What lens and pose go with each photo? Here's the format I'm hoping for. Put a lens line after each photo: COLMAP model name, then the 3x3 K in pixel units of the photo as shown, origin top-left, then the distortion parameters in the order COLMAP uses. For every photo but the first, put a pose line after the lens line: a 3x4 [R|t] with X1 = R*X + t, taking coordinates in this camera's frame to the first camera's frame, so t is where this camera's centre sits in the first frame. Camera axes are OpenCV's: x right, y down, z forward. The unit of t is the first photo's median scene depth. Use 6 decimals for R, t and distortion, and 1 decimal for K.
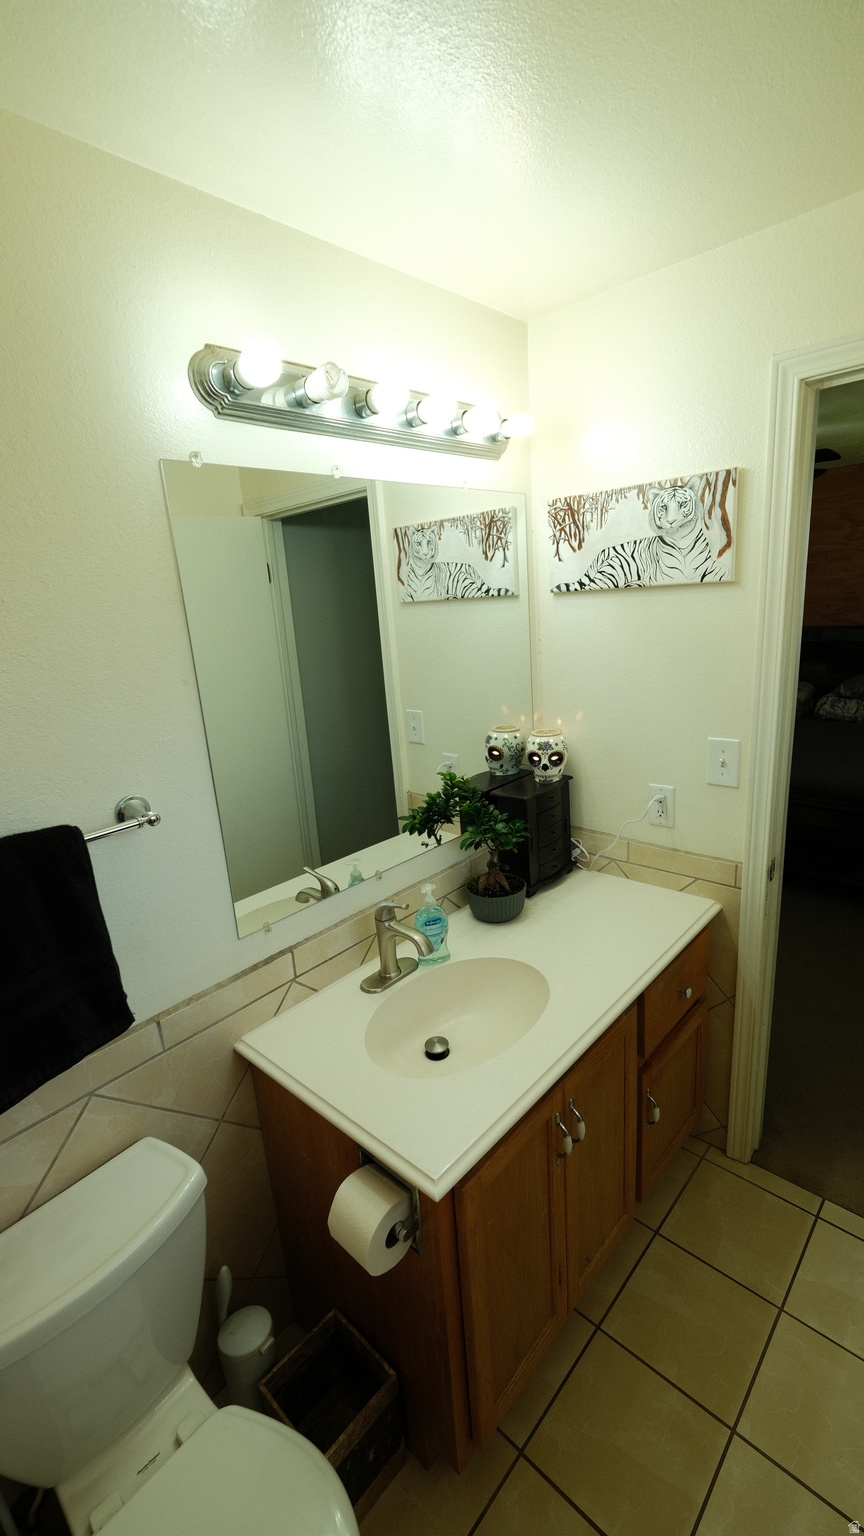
lens RADIAL K [[663.2, 0, 432.0], [0, 663.2, 768.0], [0, 0, 1]] dist [-0.002381, 0.000119]
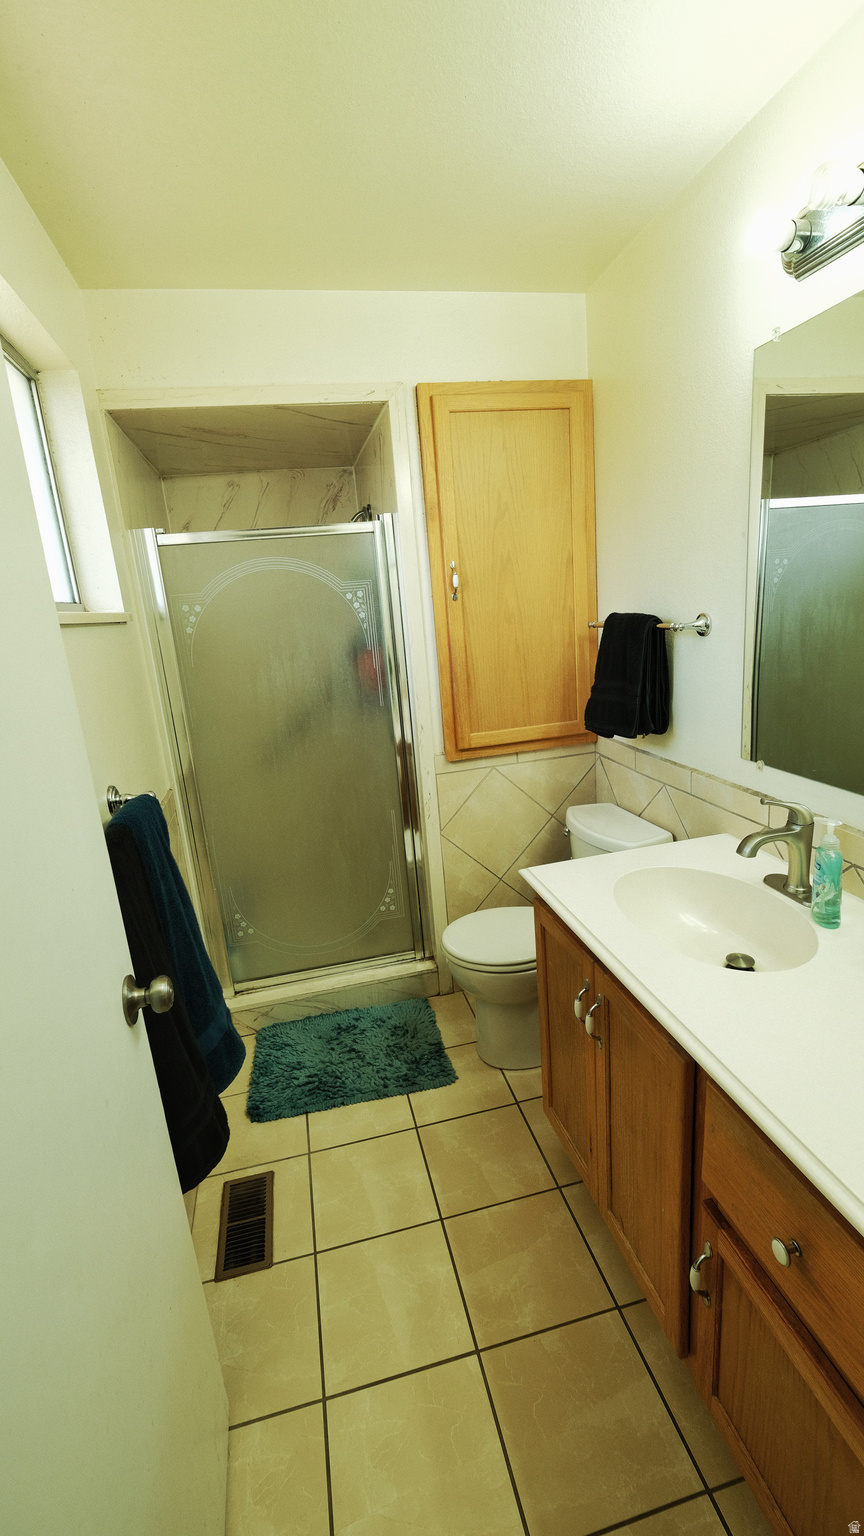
lens RADIAL K [[663.2, 0, 432.0], [0, 663.2, 768.0], [0, 0, 1]] dist [-0.002381, 0.000119]
pose [[-0.552669, 0.315202, -0.771495, 1.017664], [-0.098363, 0.894578, 0.435952, -0.210001], [0.827576, 0.316823, -0.463401, 1.158917]]
